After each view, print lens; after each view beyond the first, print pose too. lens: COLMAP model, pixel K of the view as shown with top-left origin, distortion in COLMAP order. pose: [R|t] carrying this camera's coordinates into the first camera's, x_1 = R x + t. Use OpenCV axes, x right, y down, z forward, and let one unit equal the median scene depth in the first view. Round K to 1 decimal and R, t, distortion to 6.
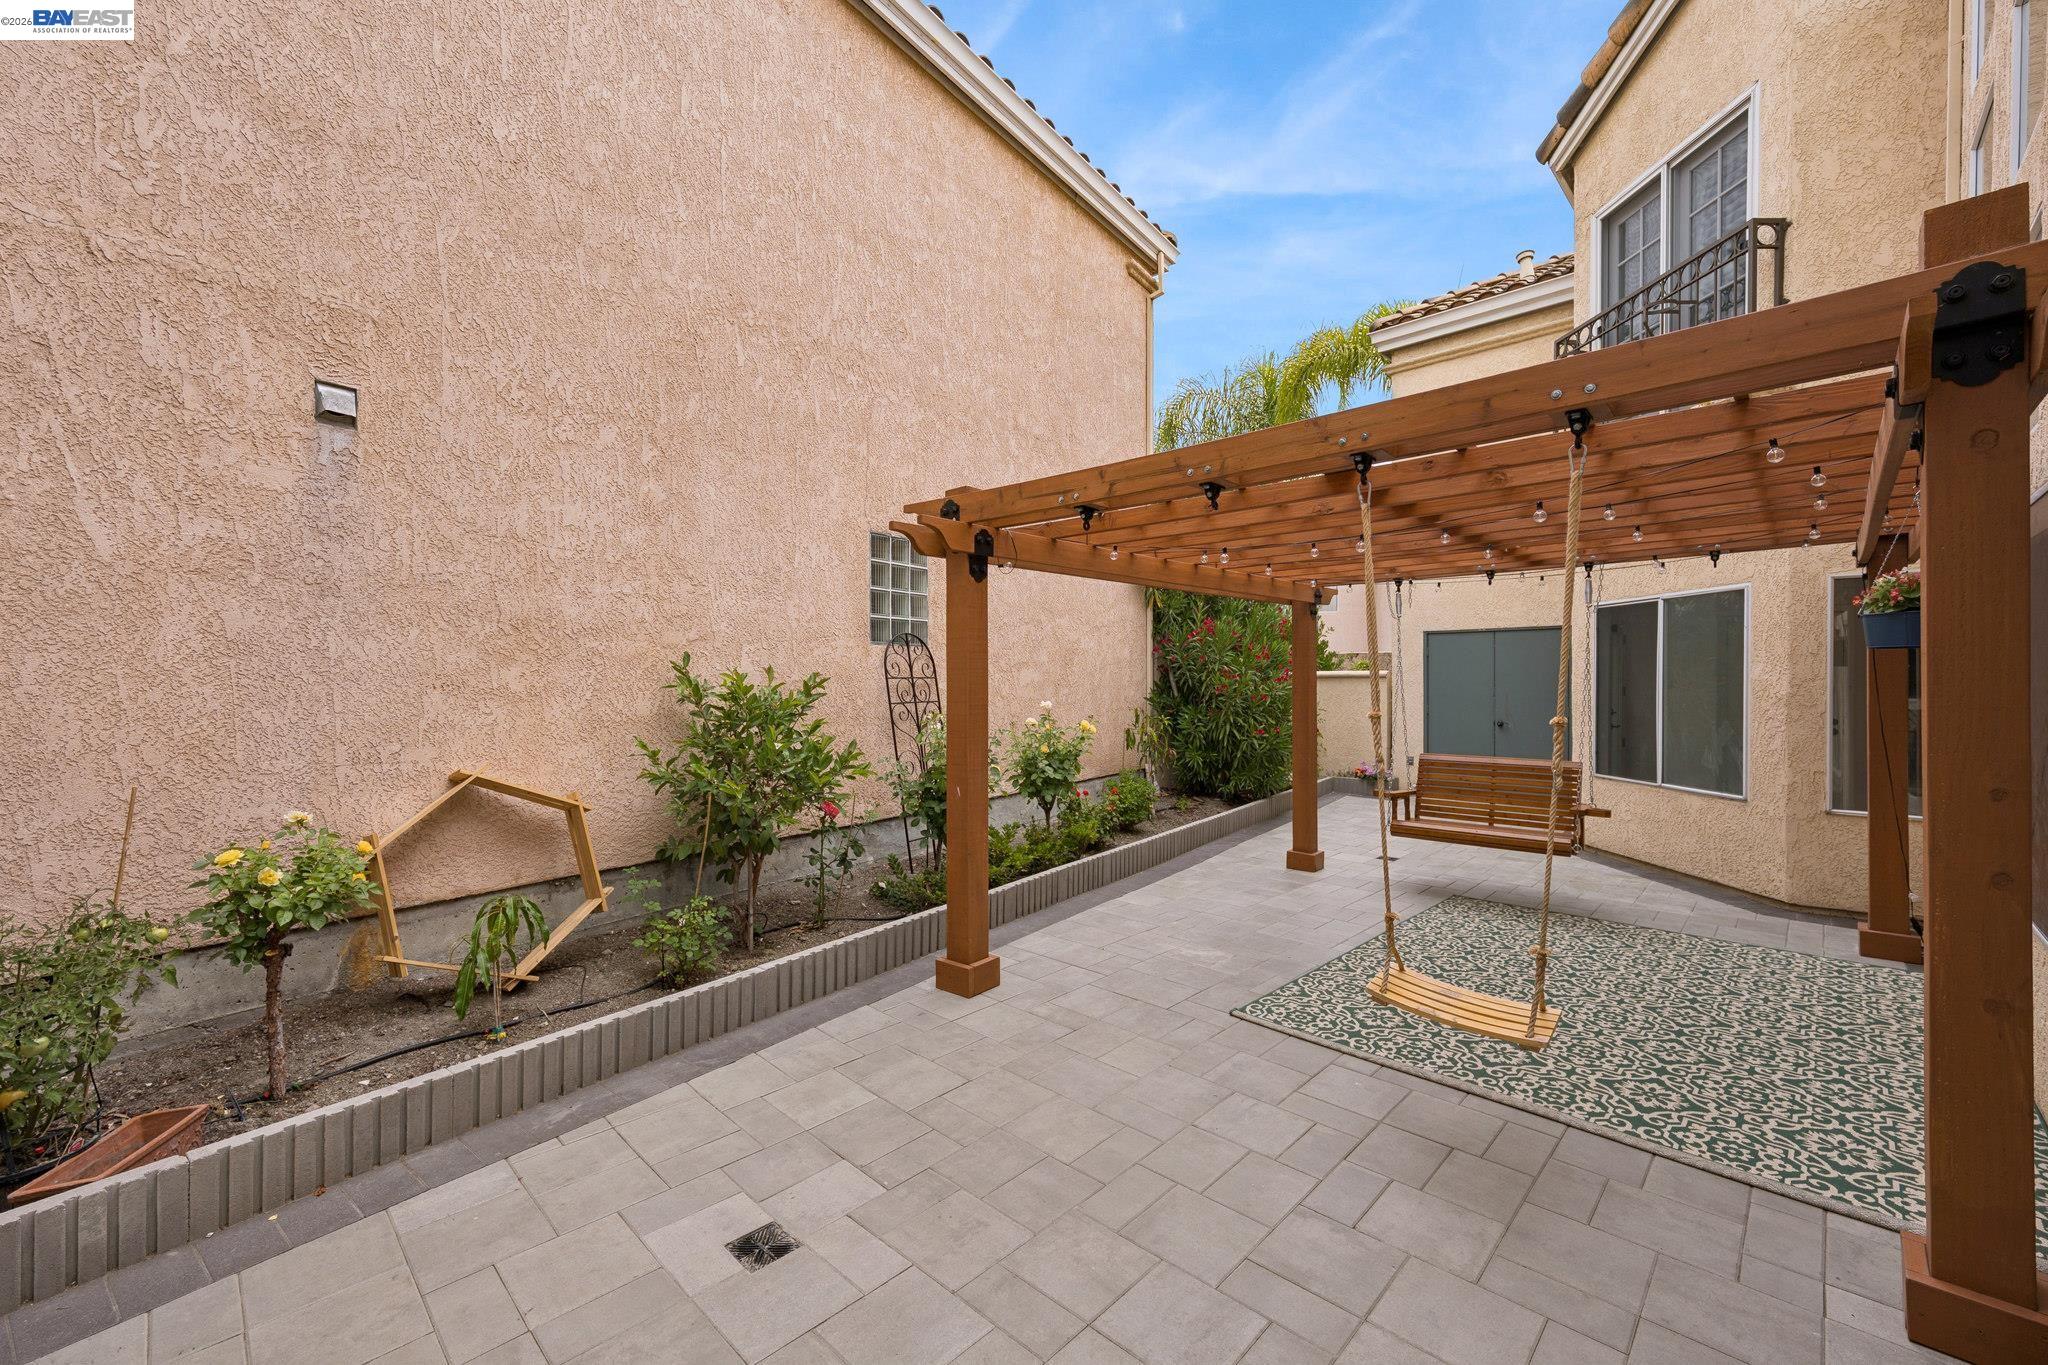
lens RADIAL K [[831.7, 0, 1009.3], [0, 831.7, 682.5], [0, 0, 1]] dist [0.004710, -0.000087]
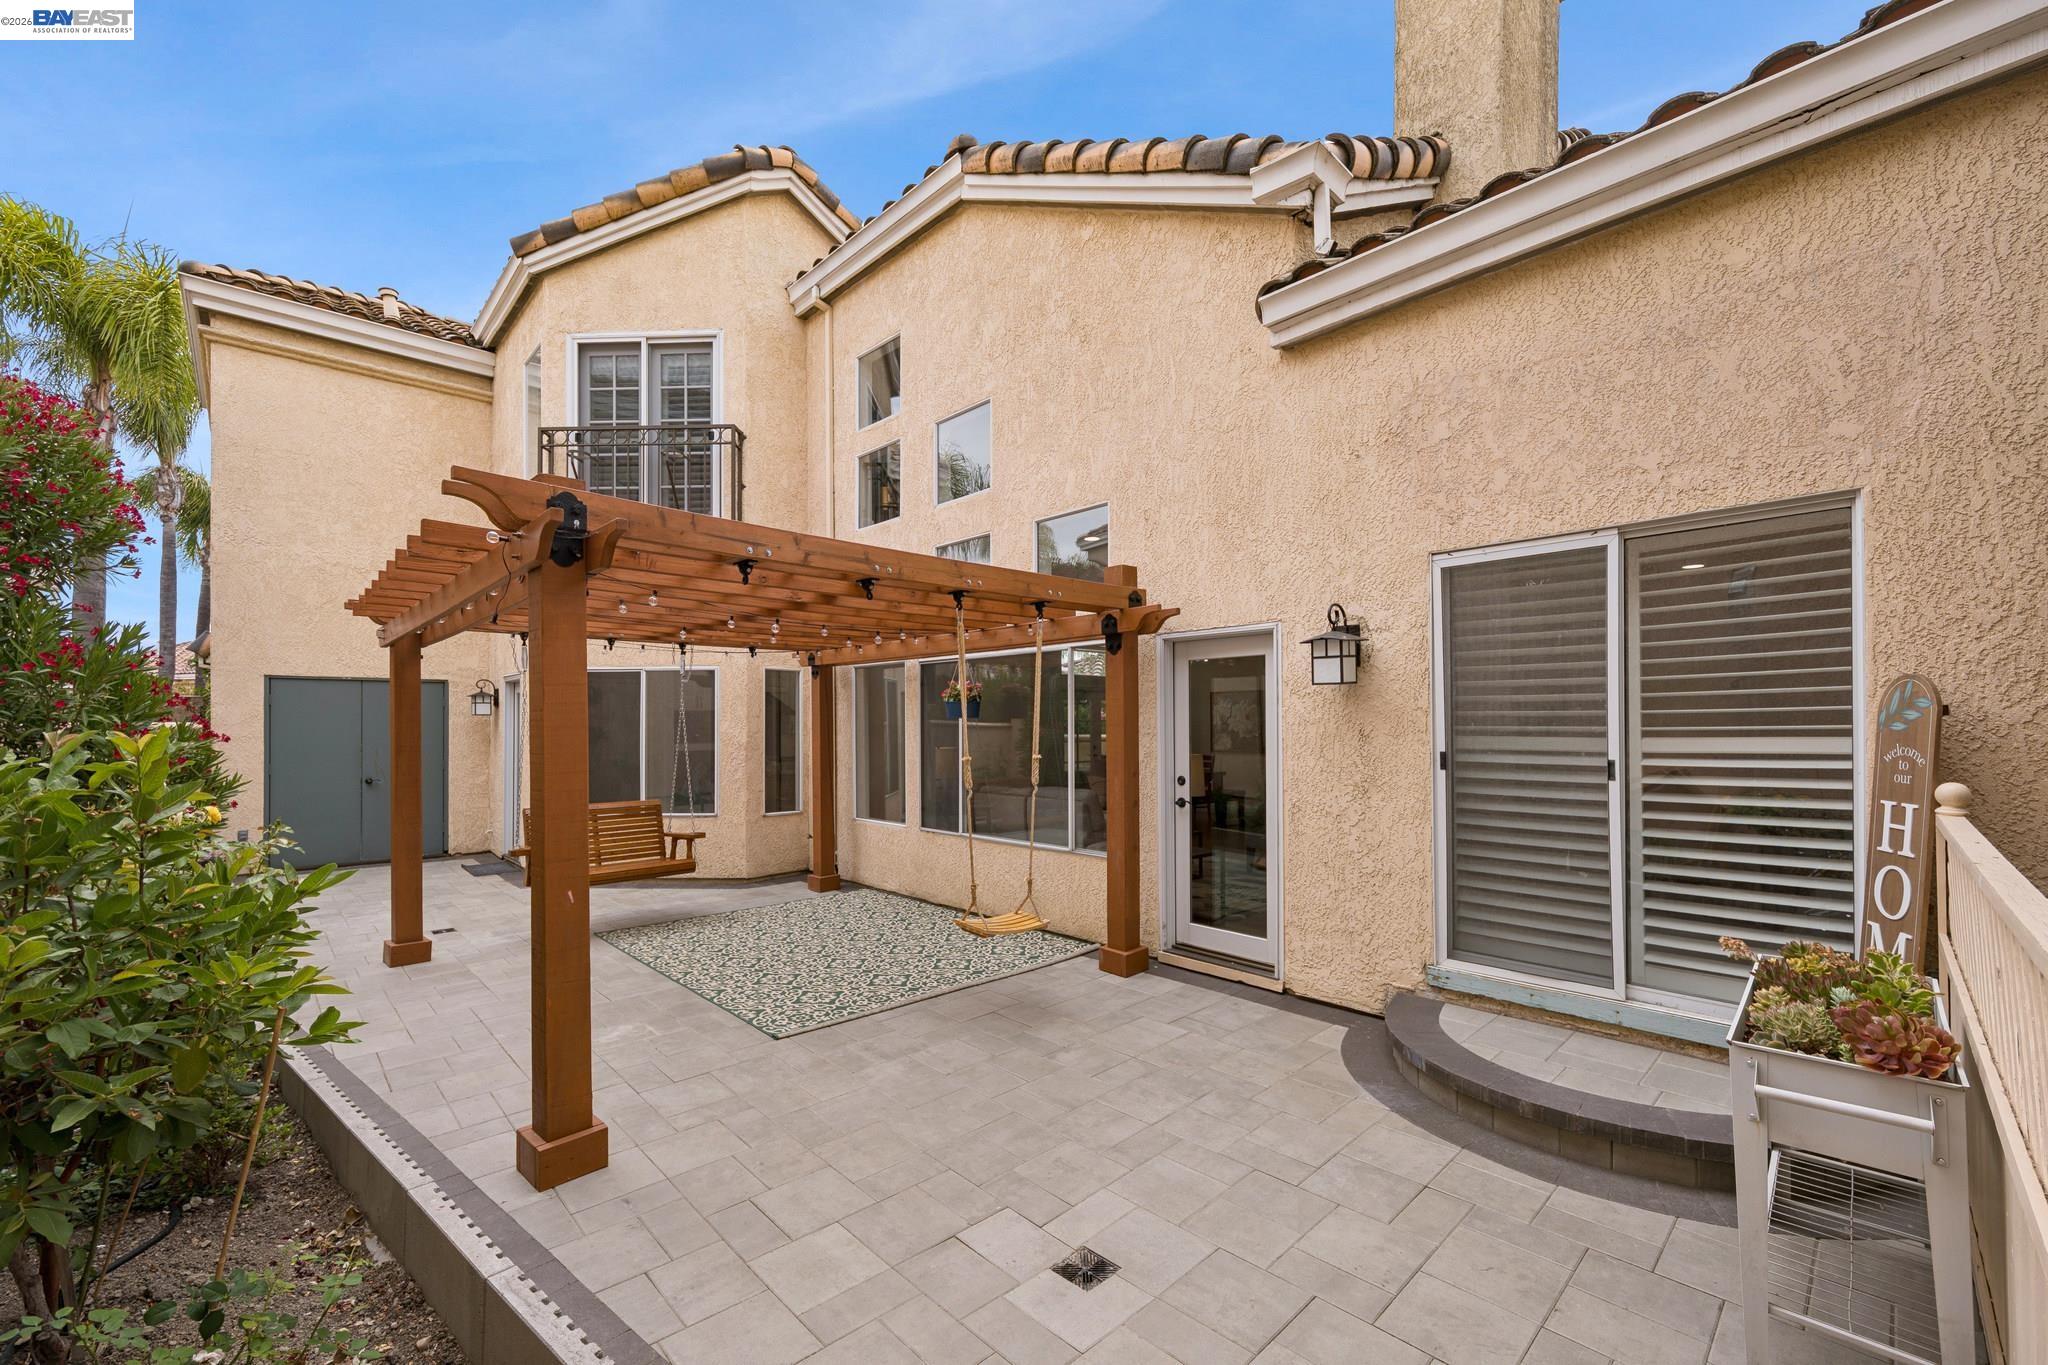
lens RADIAL K [[831.7, 0, 1027.1], [0, 831.7, 718.0], [0, 0, 1]] dist [0.004710, -0.000087]
pose [[0.031421, 0.010854, 0.999447, -0.683928], [0.006368, 0.999919, -0.011060, -0.012009], [-0.999486, 0.006712, 0.031350, 0.513213]]
